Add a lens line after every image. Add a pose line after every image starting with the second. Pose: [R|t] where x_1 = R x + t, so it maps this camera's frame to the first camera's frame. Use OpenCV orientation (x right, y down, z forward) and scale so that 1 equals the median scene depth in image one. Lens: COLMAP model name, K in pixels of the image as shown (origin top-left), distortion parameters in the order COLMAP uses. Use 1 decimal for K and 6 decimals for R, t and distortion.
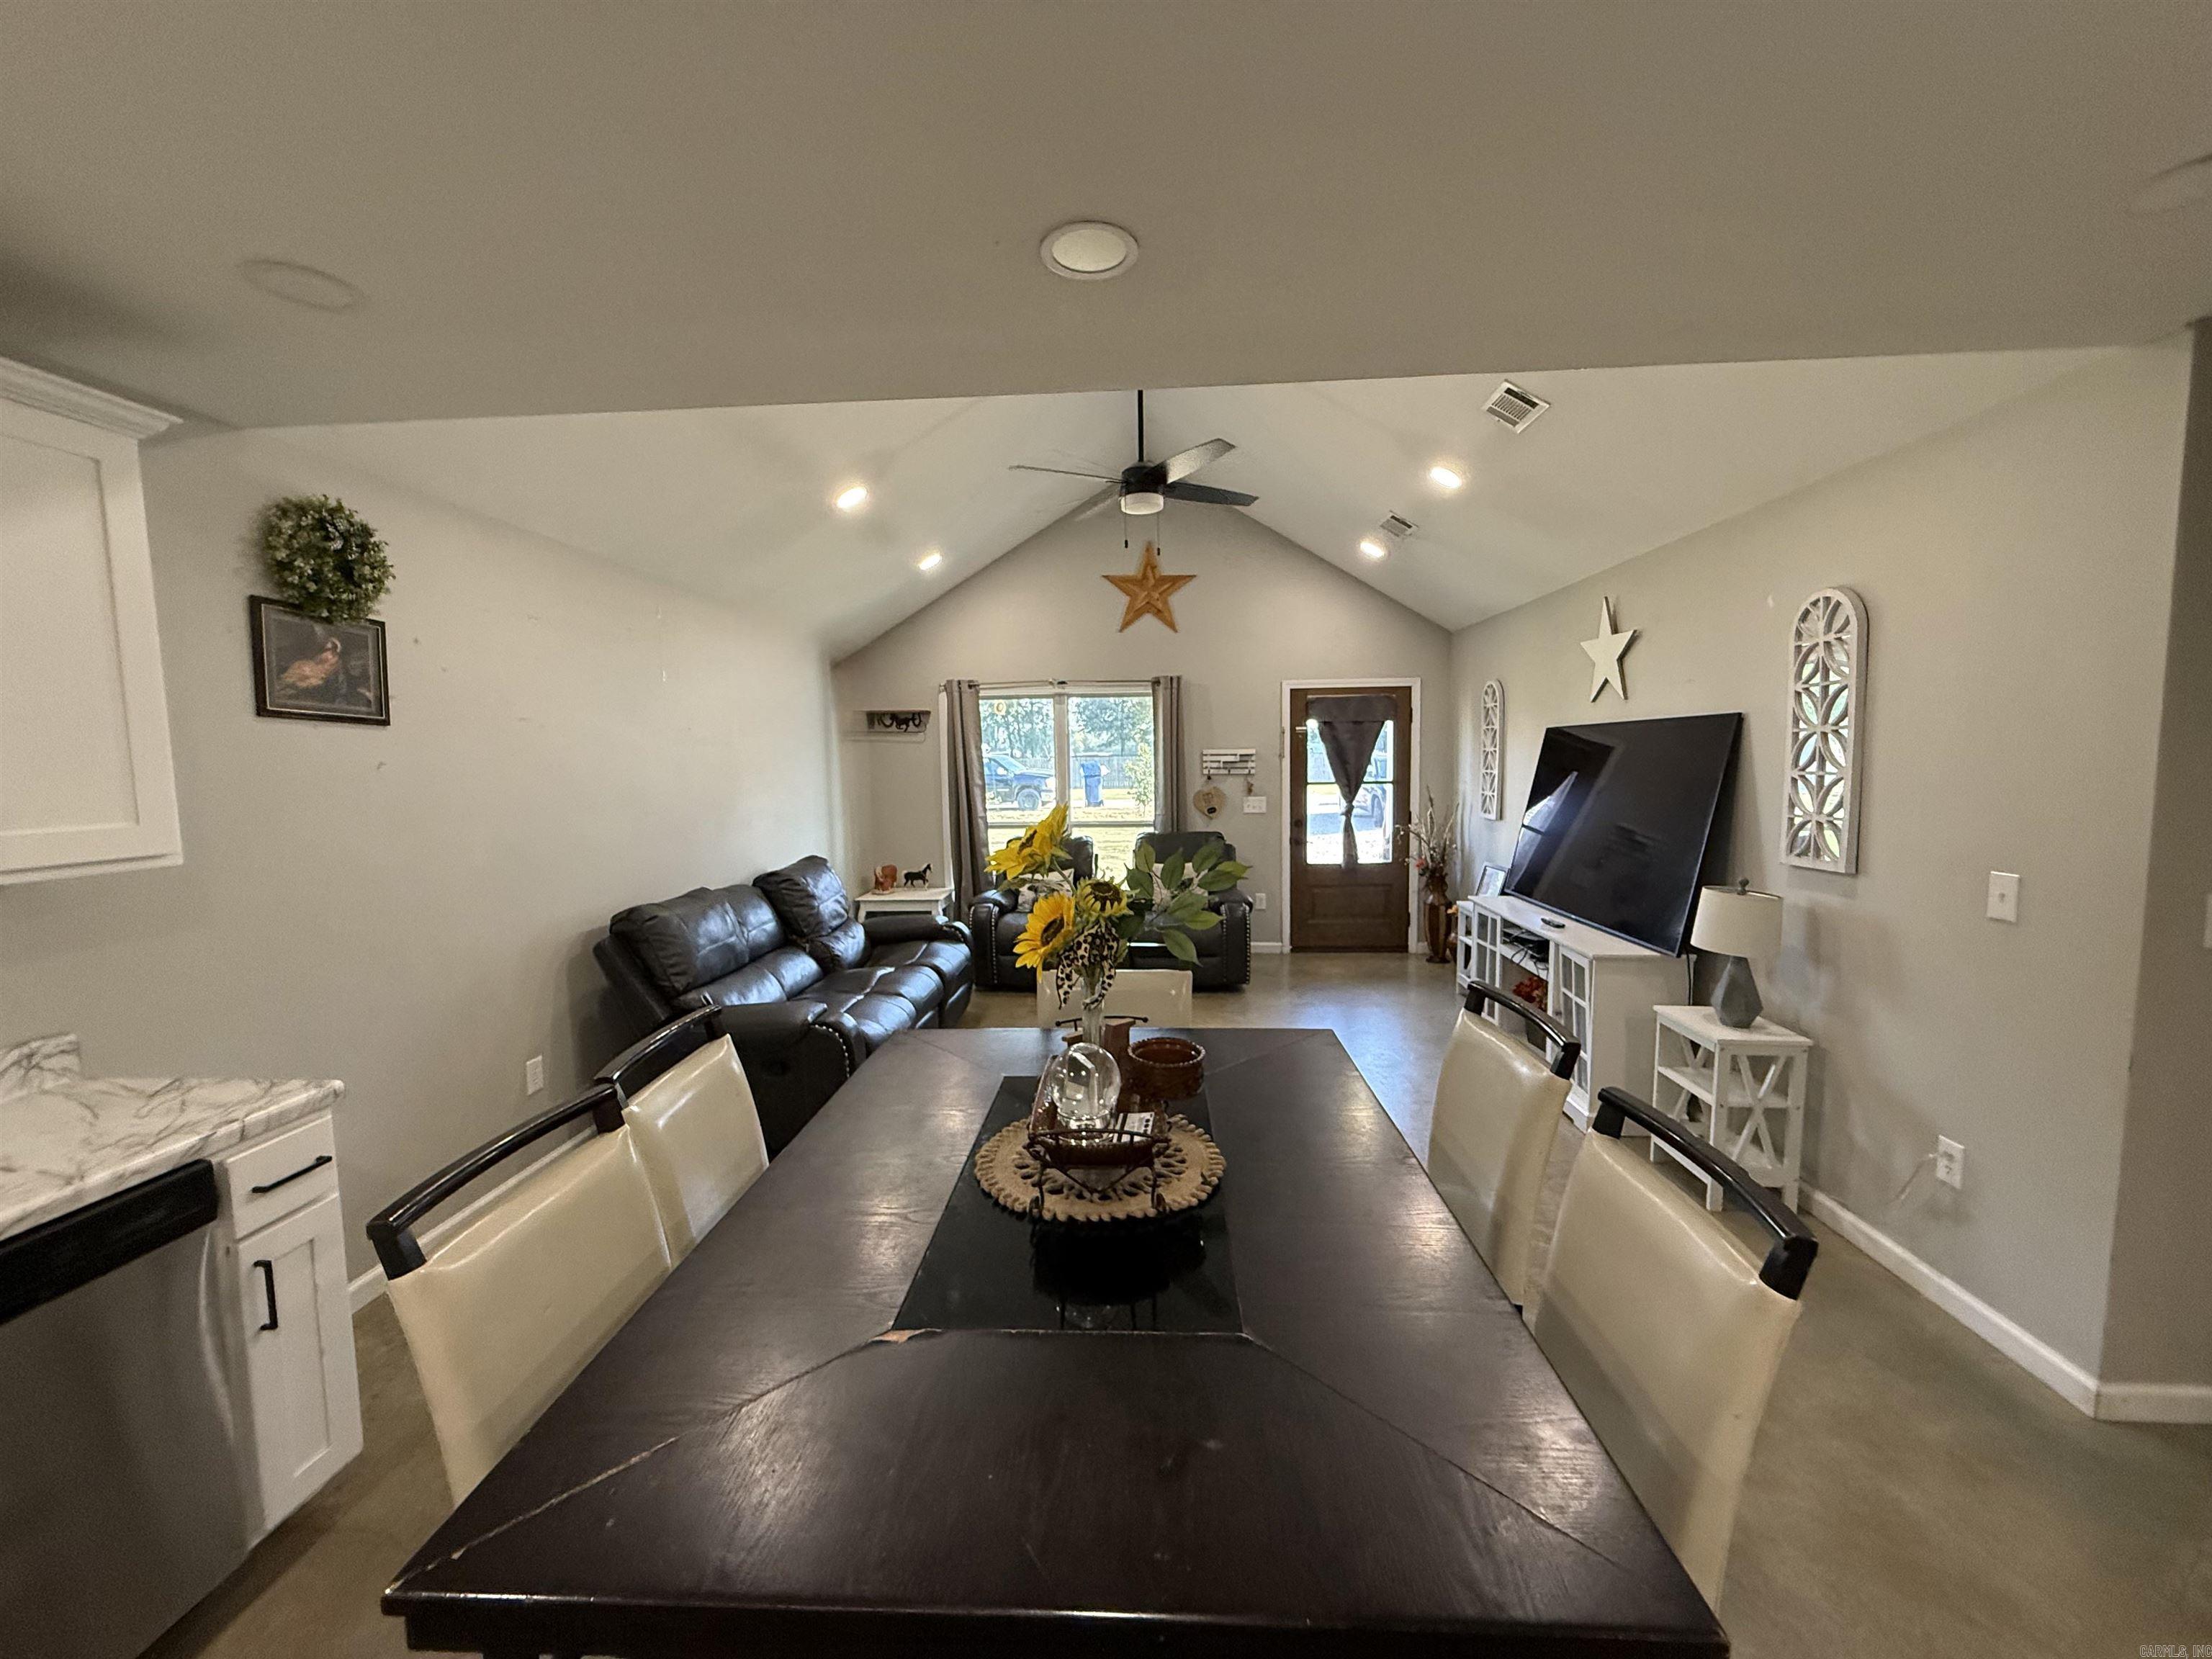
lens RADIAL K [[884.3, 0, 1105.9], [0, 884.3, 830.8], [0, 0, 1]] dist [0.000062, 0.000358]
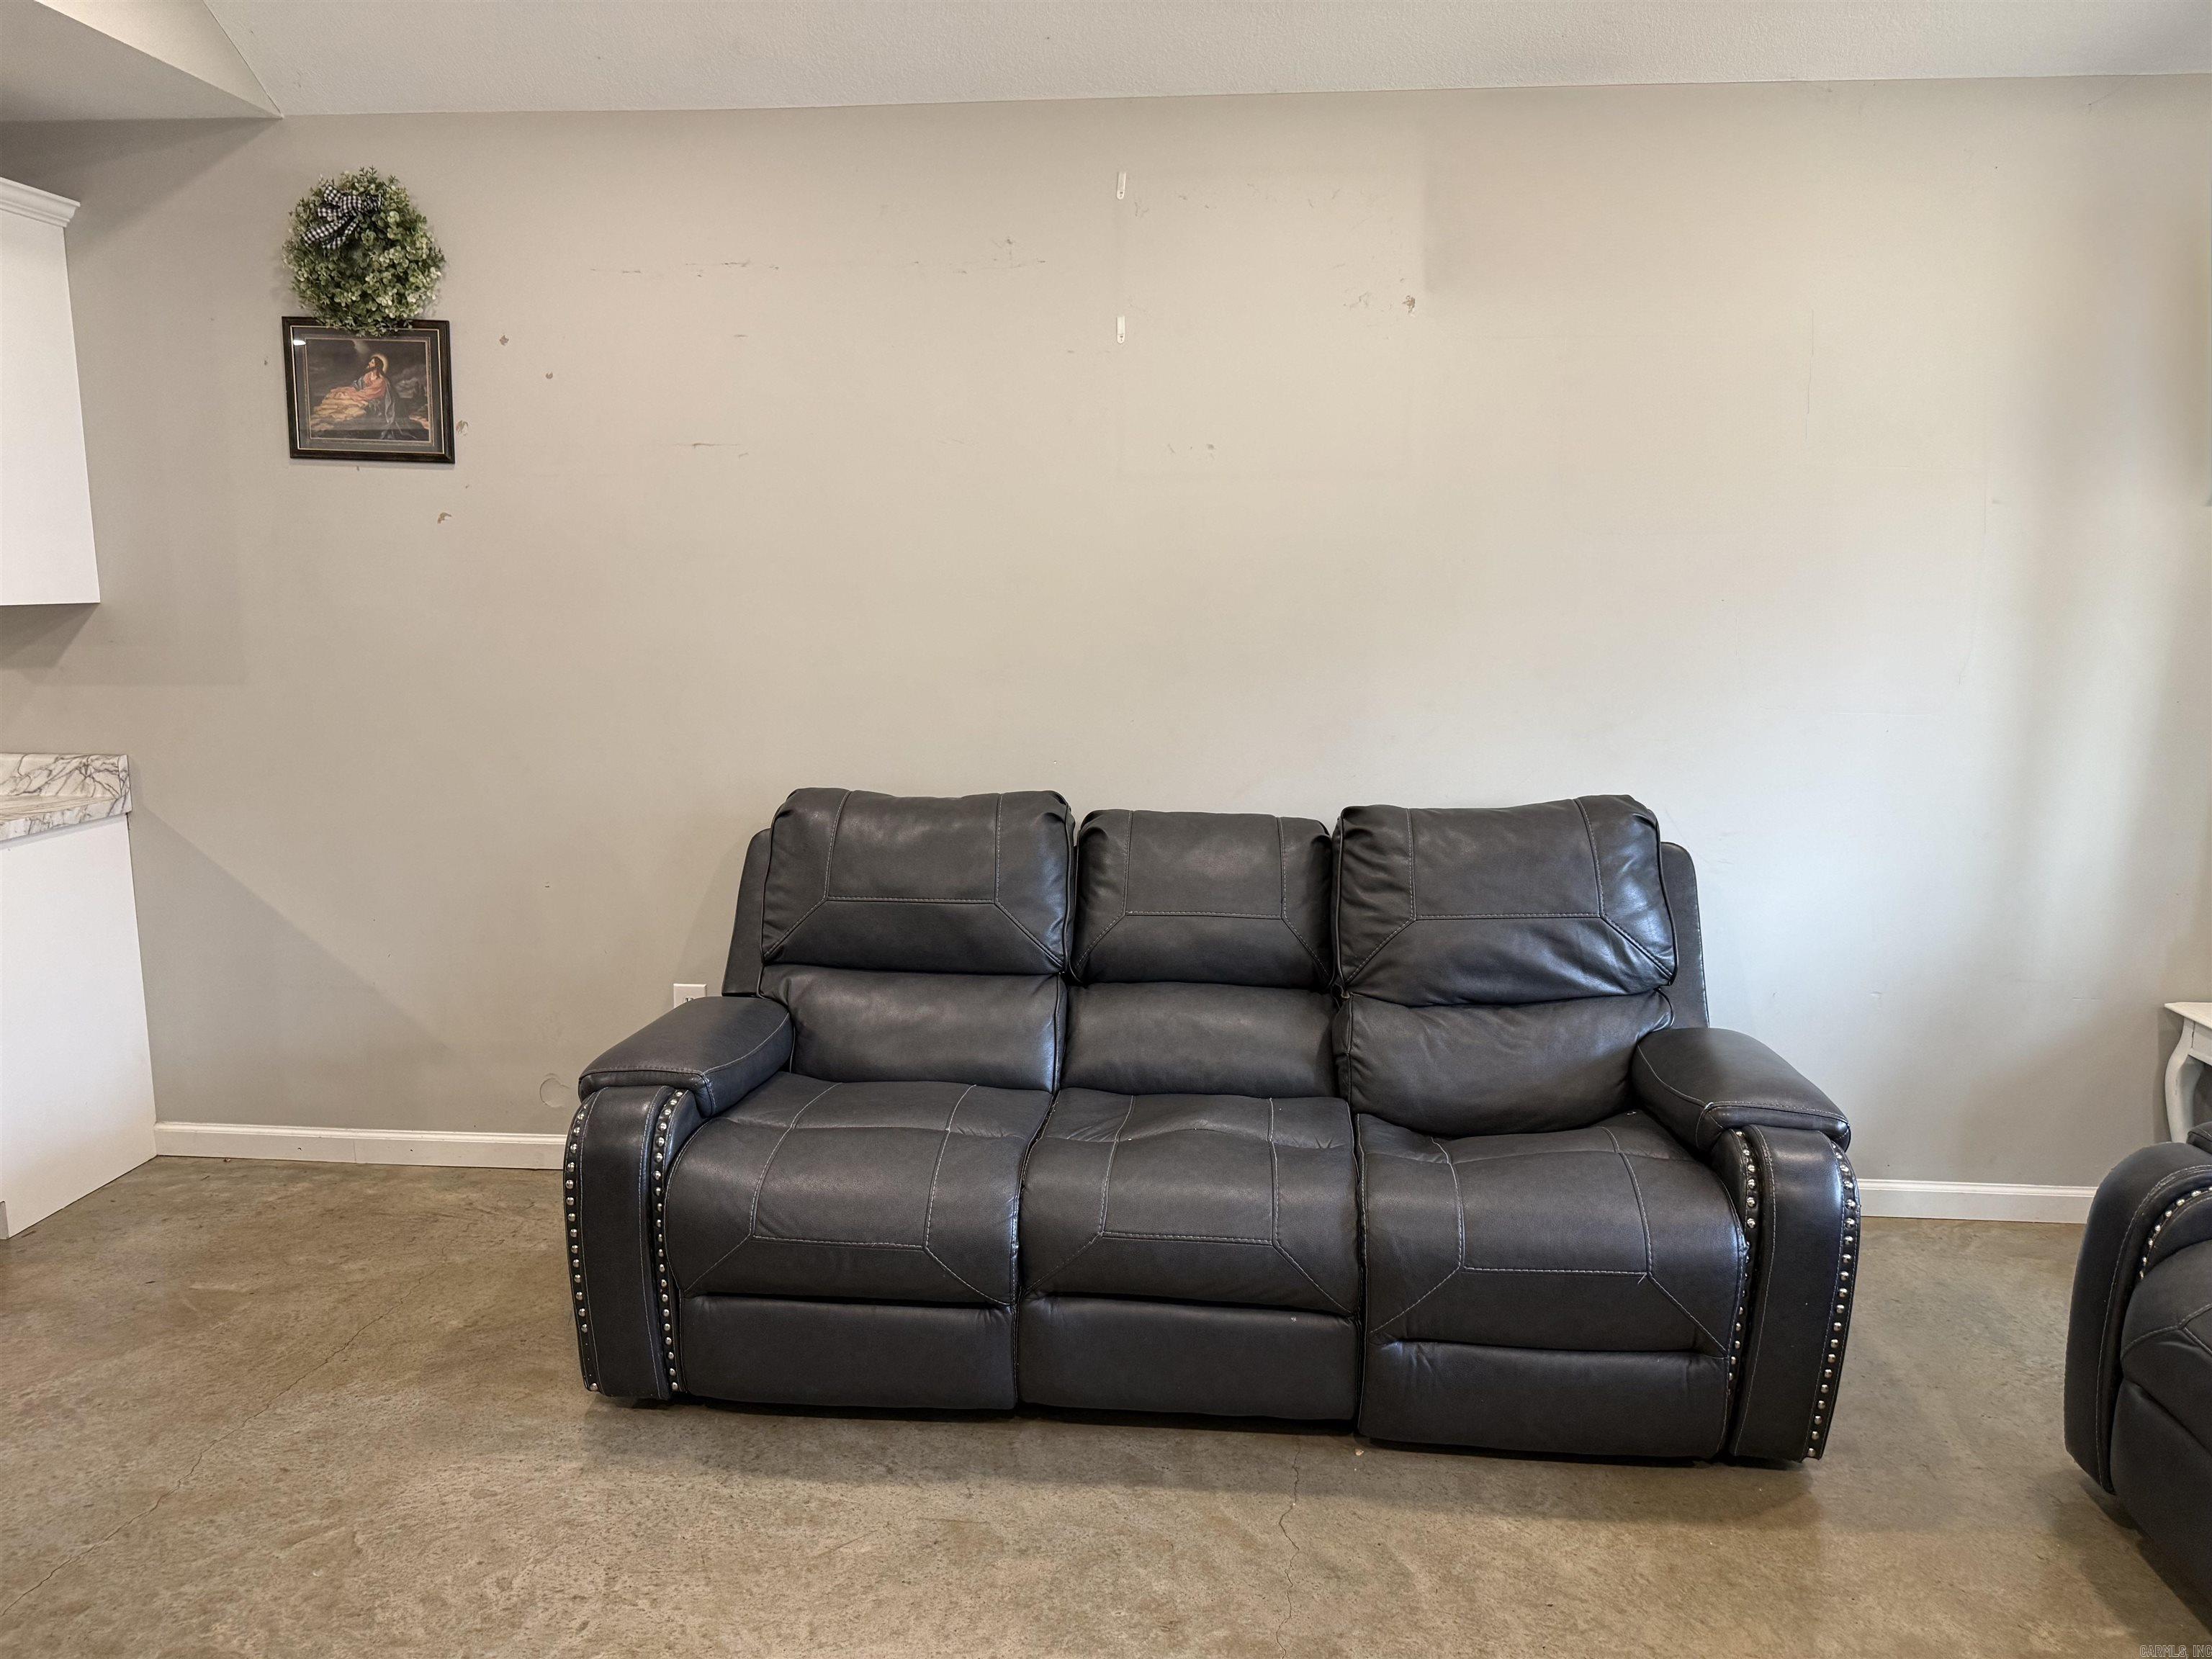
lens RADIAL K [[1530.7, 0, 1084.7], [0, 1530.7, 843.0], [0, 0, 1]] dist [-0.004413, -0.009296]
pose [[-0.001250, 0.189246, -0.981929, 0.524095], [-0.089759, 0.977945, 0.188593, -0.096939], [0.995963, 0.088373, 0.015764, 1.547582]]
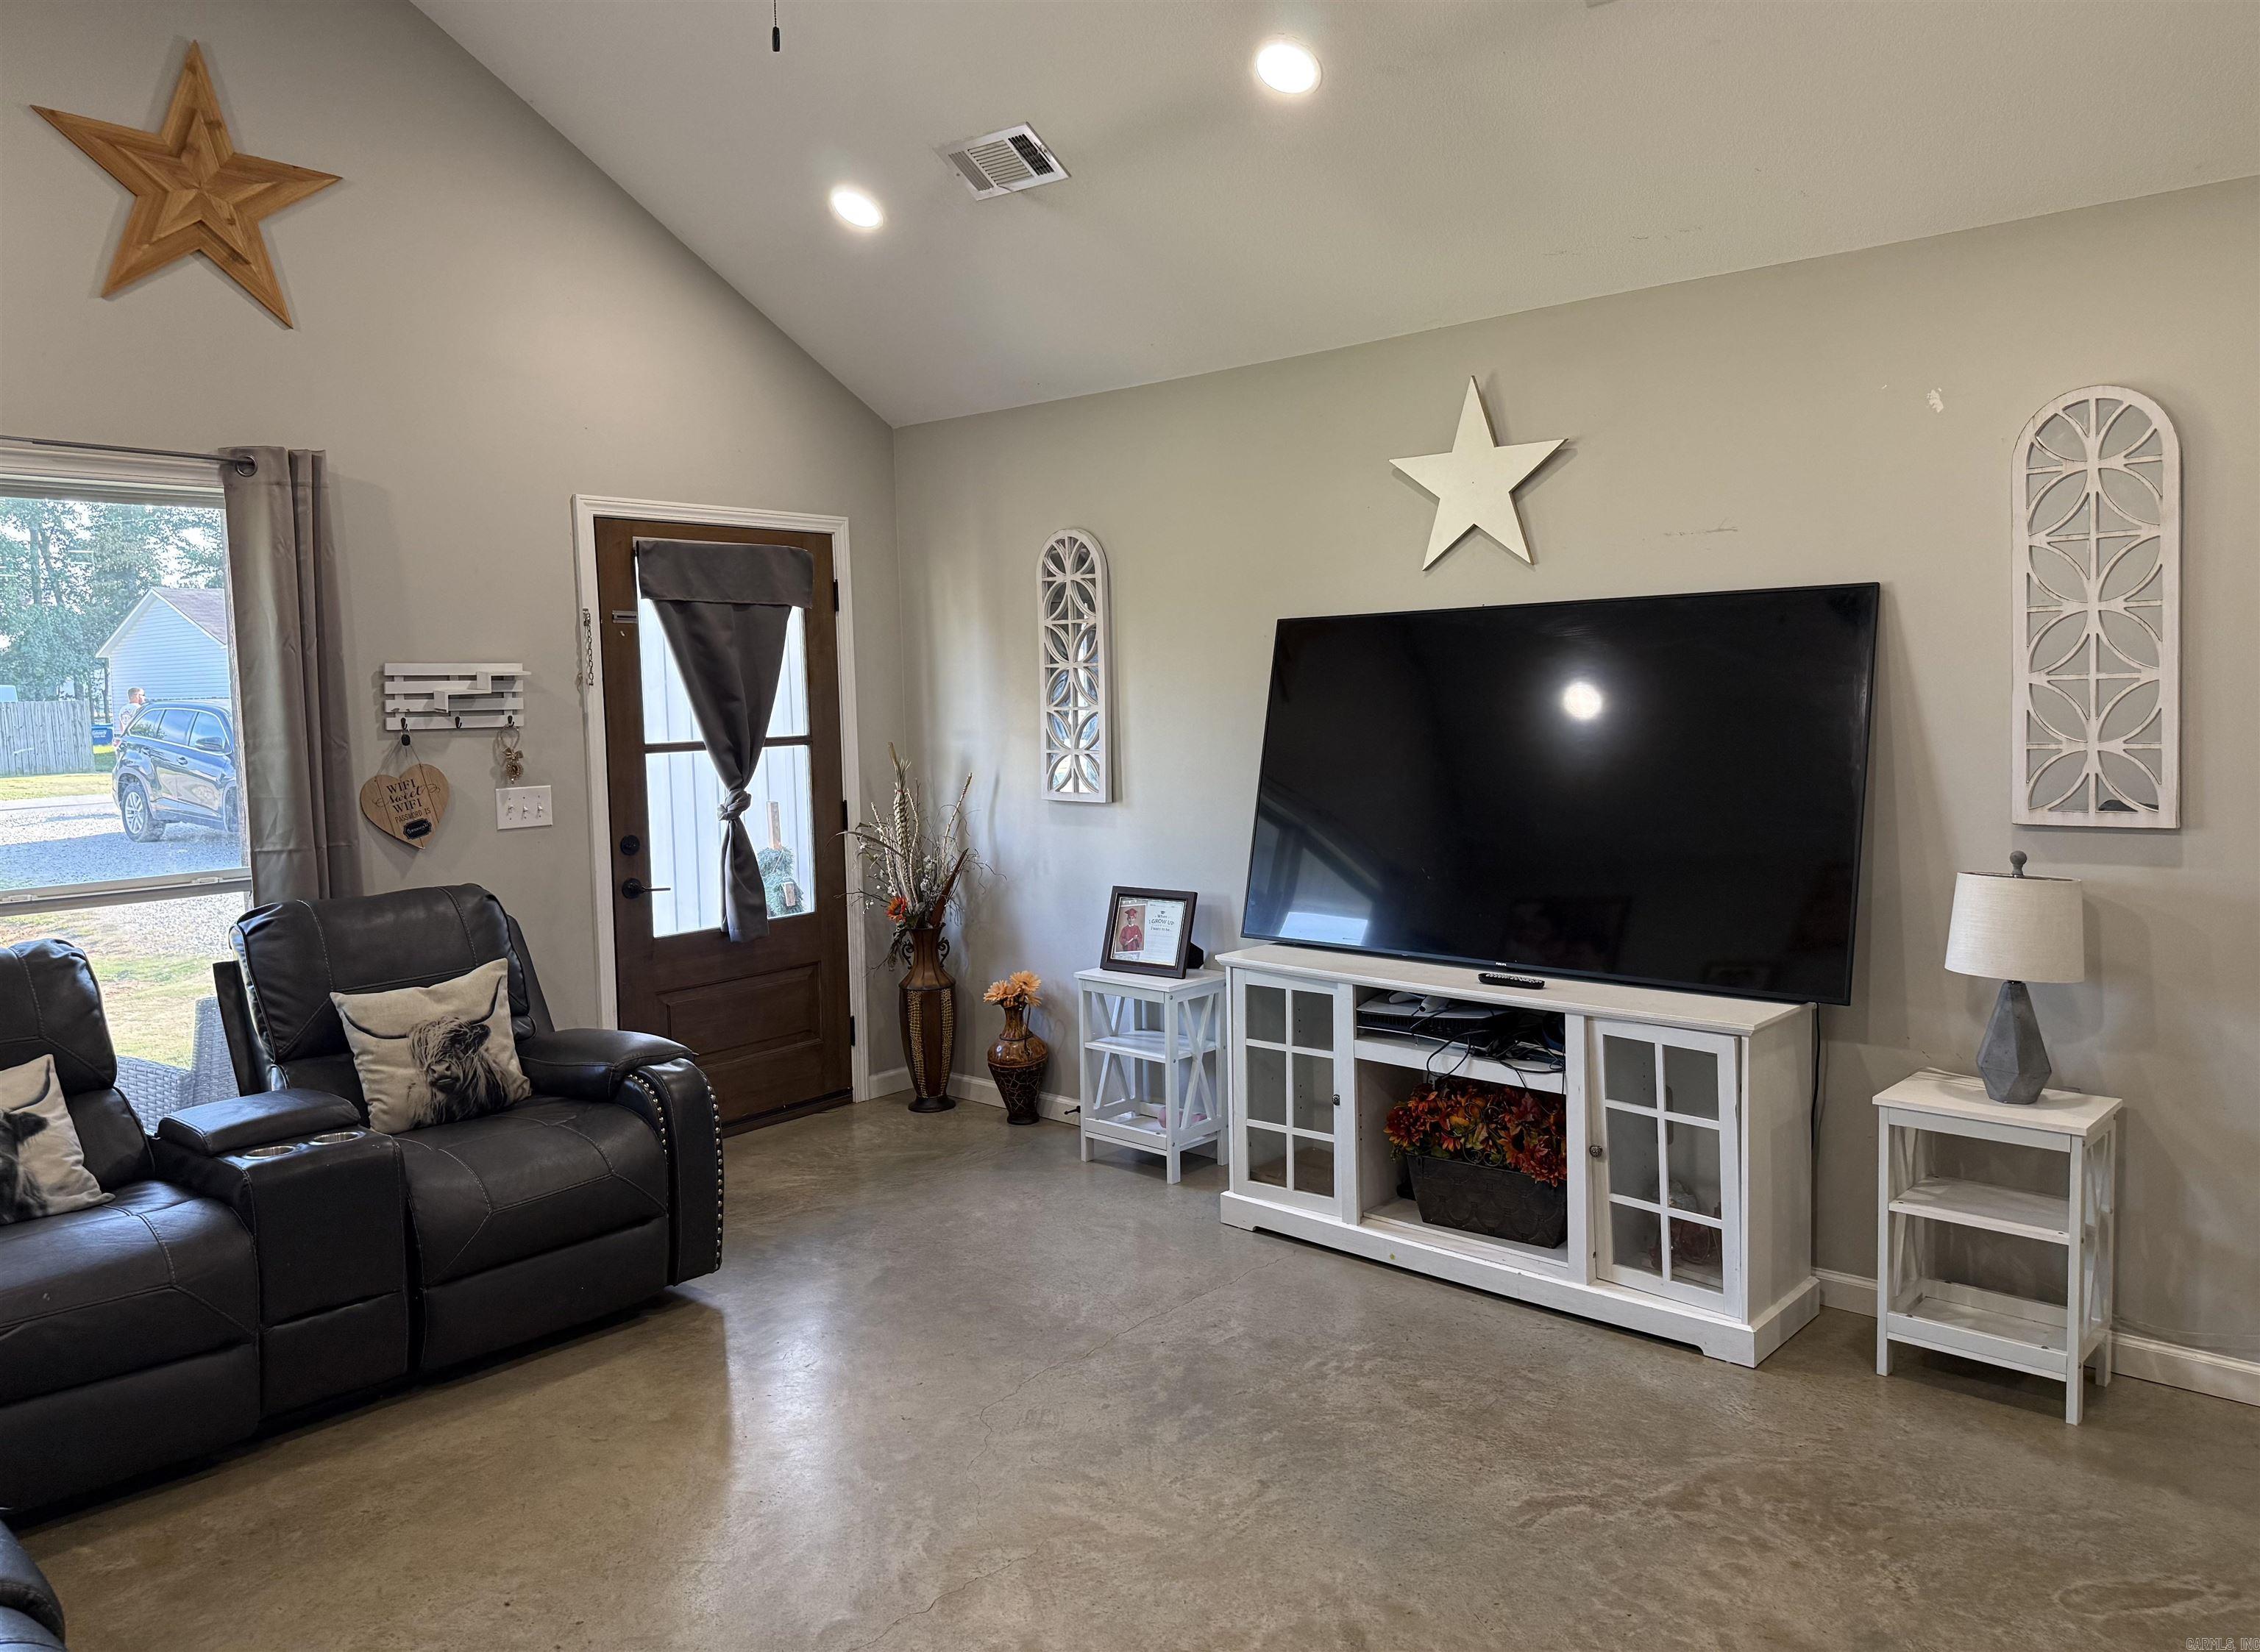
lens RADIAL K [[1609.6, 0, 1149.0], [0, 1609.6, 791.6], [0, 0, 1]] dist [0.026362, -0.012211]
pose [[0.615468, -0.052172, 0.786433, -0.513473], [0.079181, 0.996852, 0.004163, -0.039424], [-0.784174, 0.059709, 0.617662, 0.790131]]
